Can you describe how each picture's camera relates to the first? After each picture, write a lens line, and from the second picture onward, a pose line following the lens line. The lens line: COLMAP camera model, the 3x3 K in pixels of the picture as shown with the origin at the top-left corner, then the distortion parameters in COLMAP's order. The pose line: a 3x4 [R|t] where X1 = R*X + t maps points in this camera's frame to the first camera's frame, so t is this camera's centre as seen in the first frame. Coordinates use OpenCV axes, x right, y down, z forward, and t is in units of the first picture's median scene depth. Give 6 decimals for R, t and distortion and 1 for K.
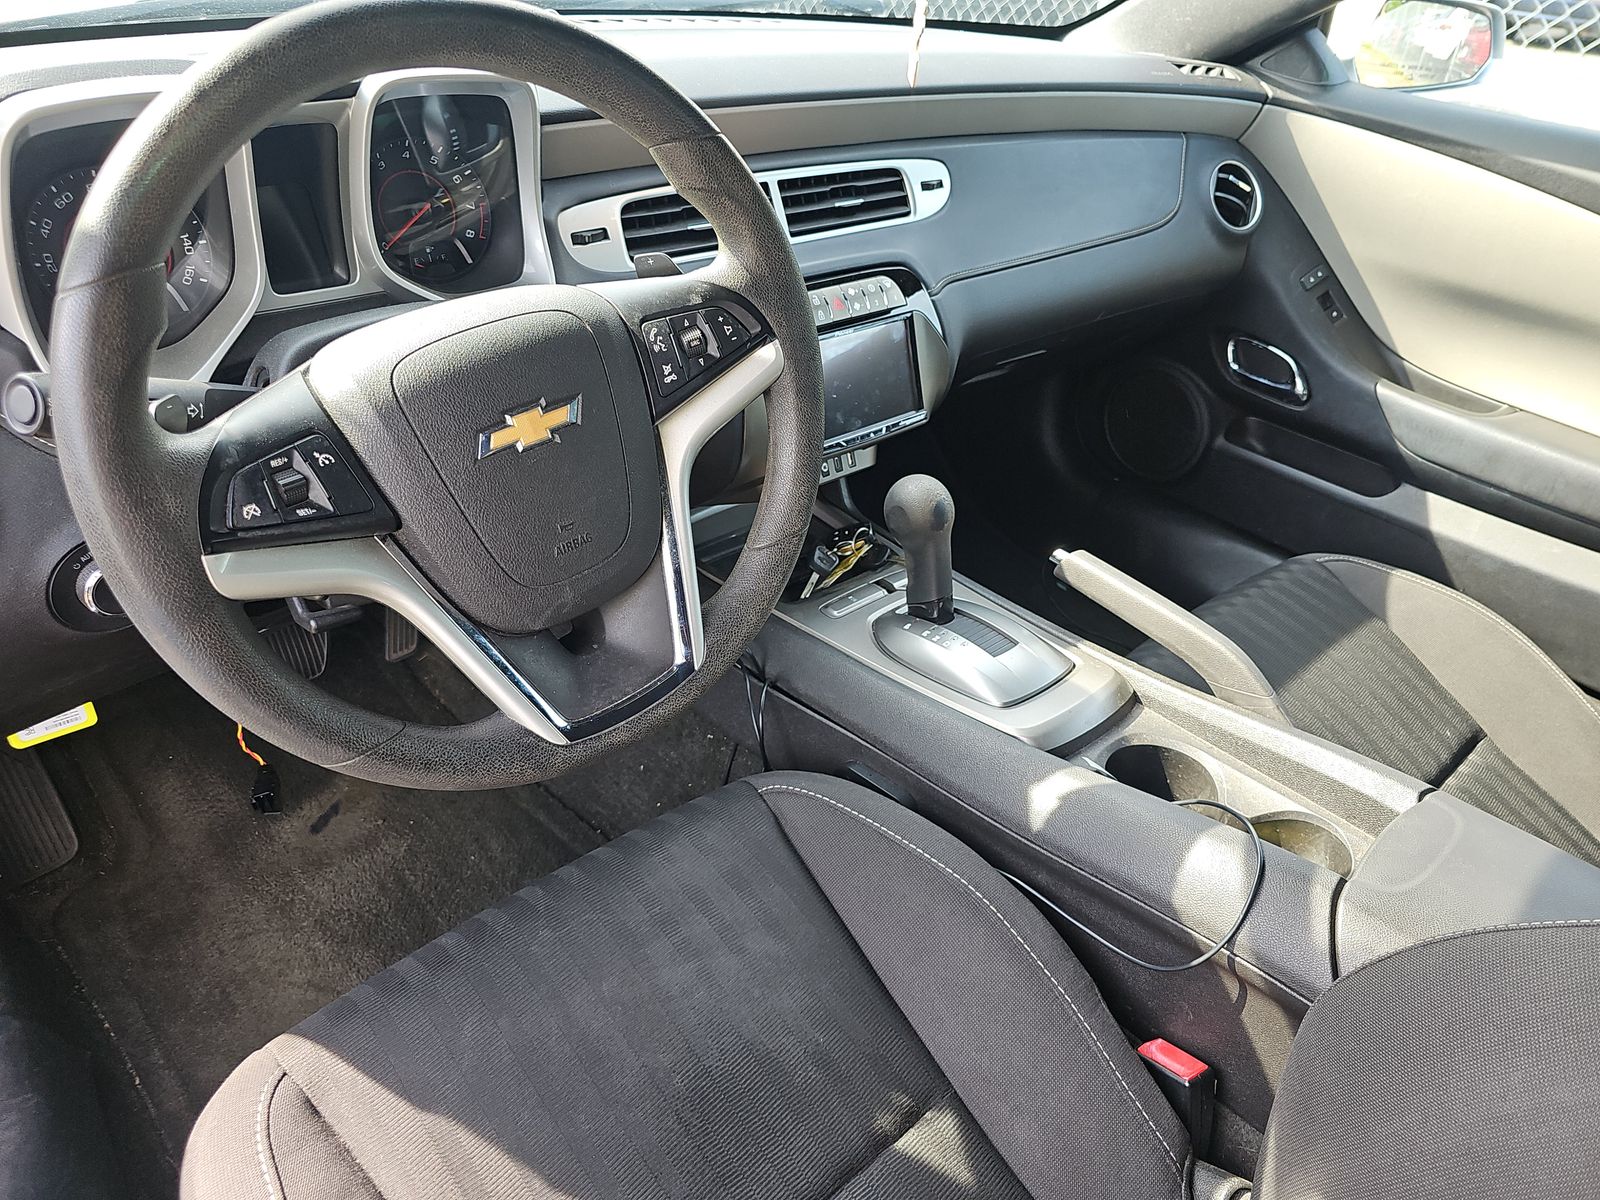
lens RADIAL K [[1105.6, 0, 805.8], [0, 1105.6, 578.0], [0, 0, 1]] dist [0.035873, 0.001422]
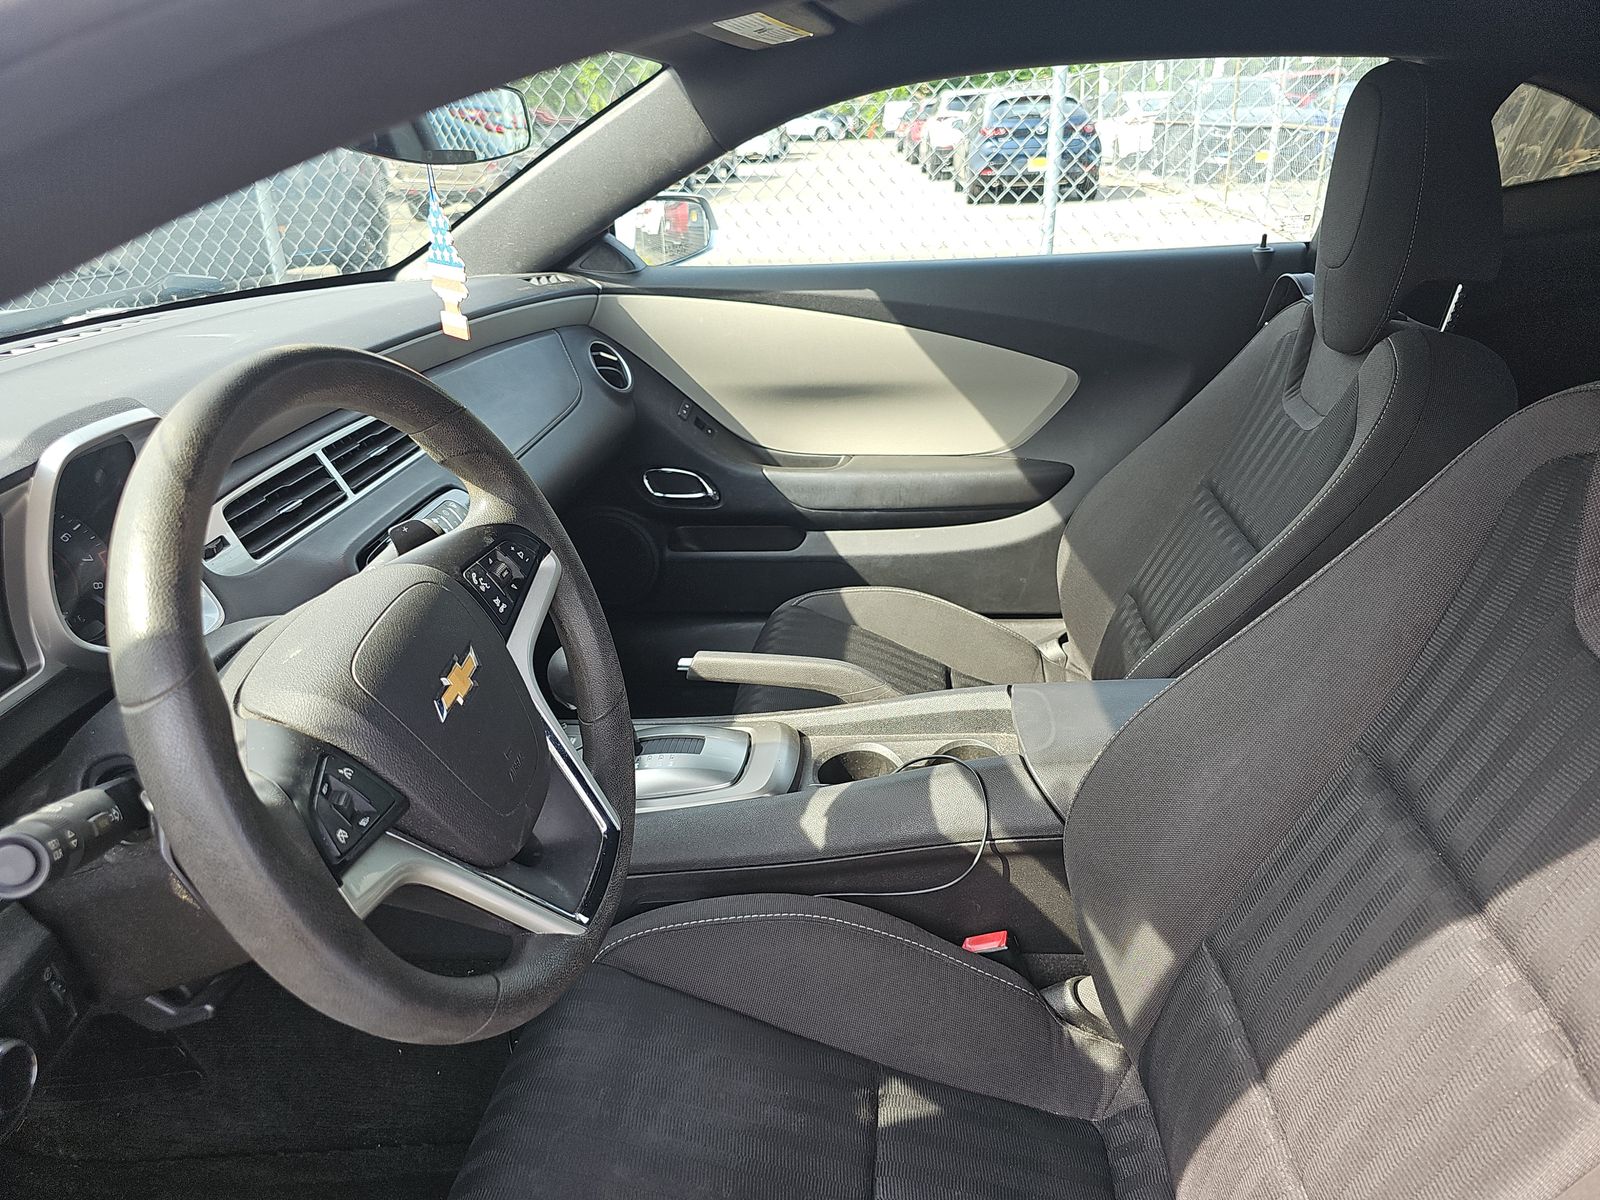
lens RADIAL K [[1085.9, 0, 800.0], [0, 1085.9, 600.0], [0, 0, 1]] dist [0.072733, -0.001557]
pose [[0.739301, -0.367229, 0.564426, -0.355983], [0.439533, 0.898185, 0.008668, -0.041267], [-0.510142, 0.241676, 0.825438, -0.065090]]
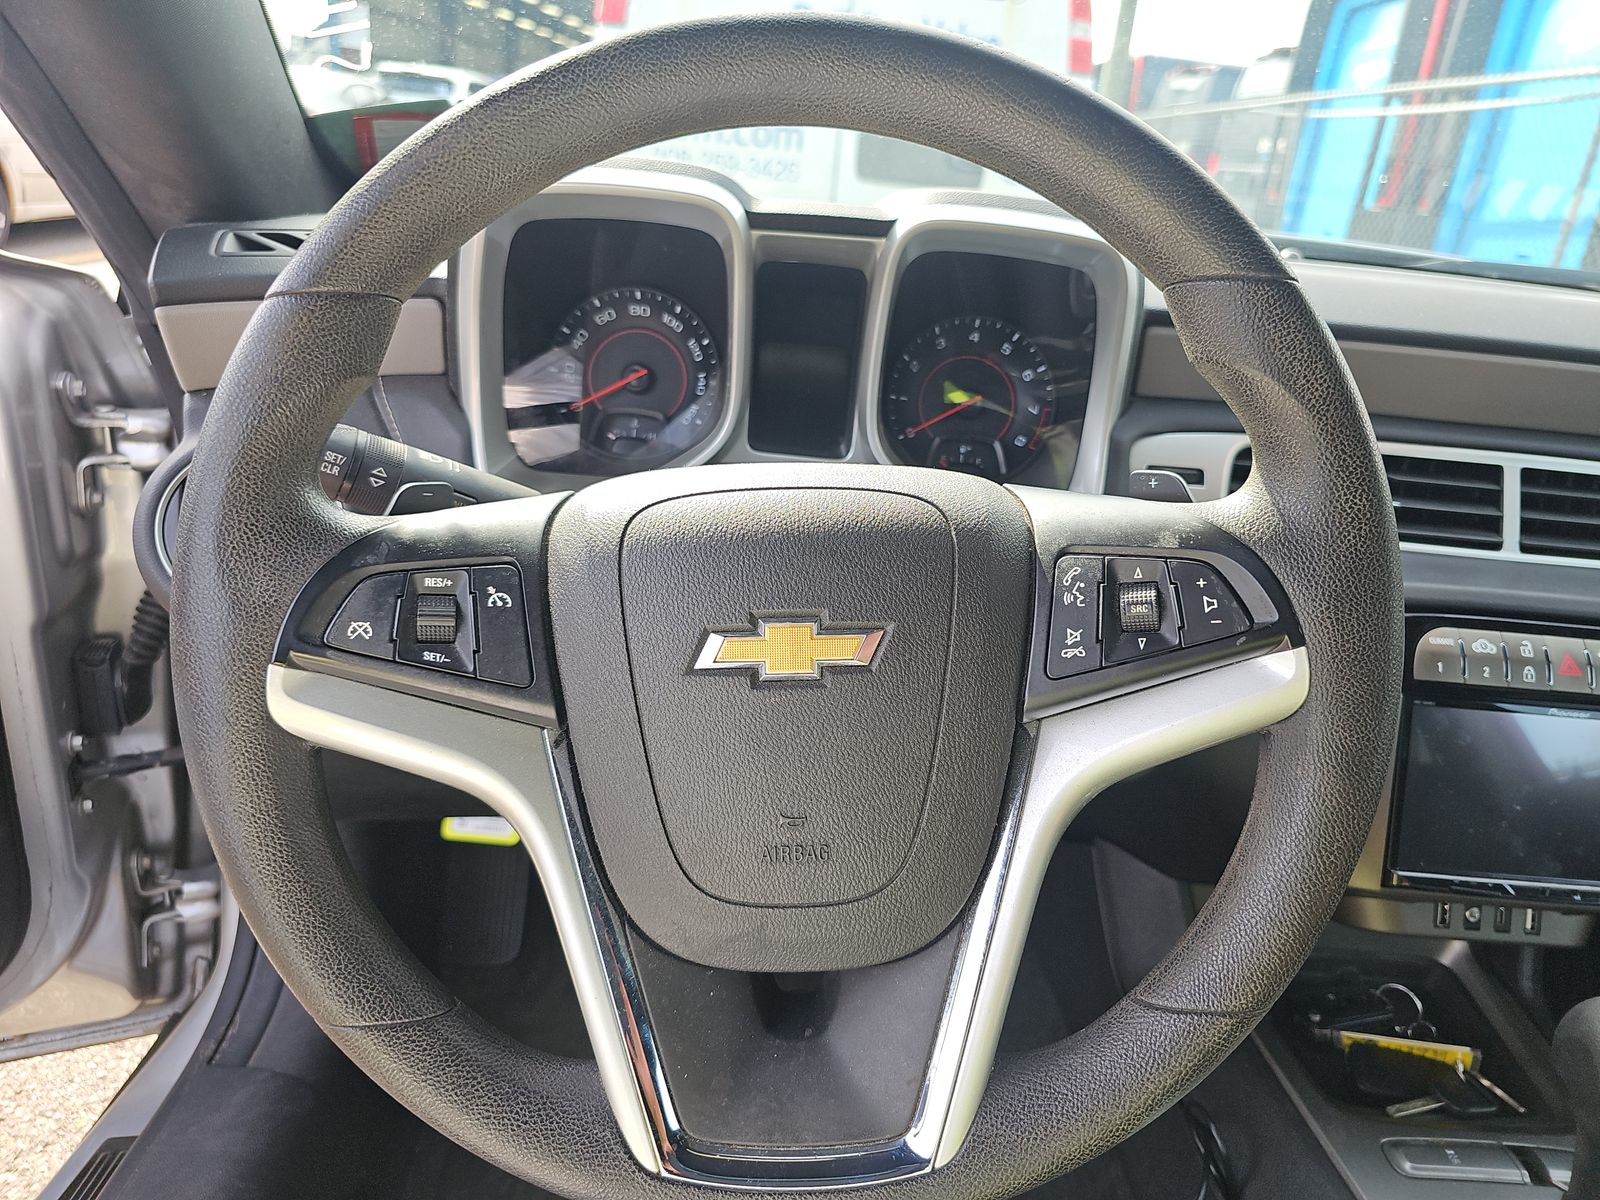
lens RADIAL K [[1096.6, 0, 795.8], [0, 1096.6, 565.8], [0, 0, 1]] dist [-0.007664, -0.003119]
pose [[0.740729, 0.228807, -0.631639, 0.082756], [-0.387657, 0.913465, -0.123713, -0.062879], [0.548673, 0.336497, 0.765328, 0.310086]]
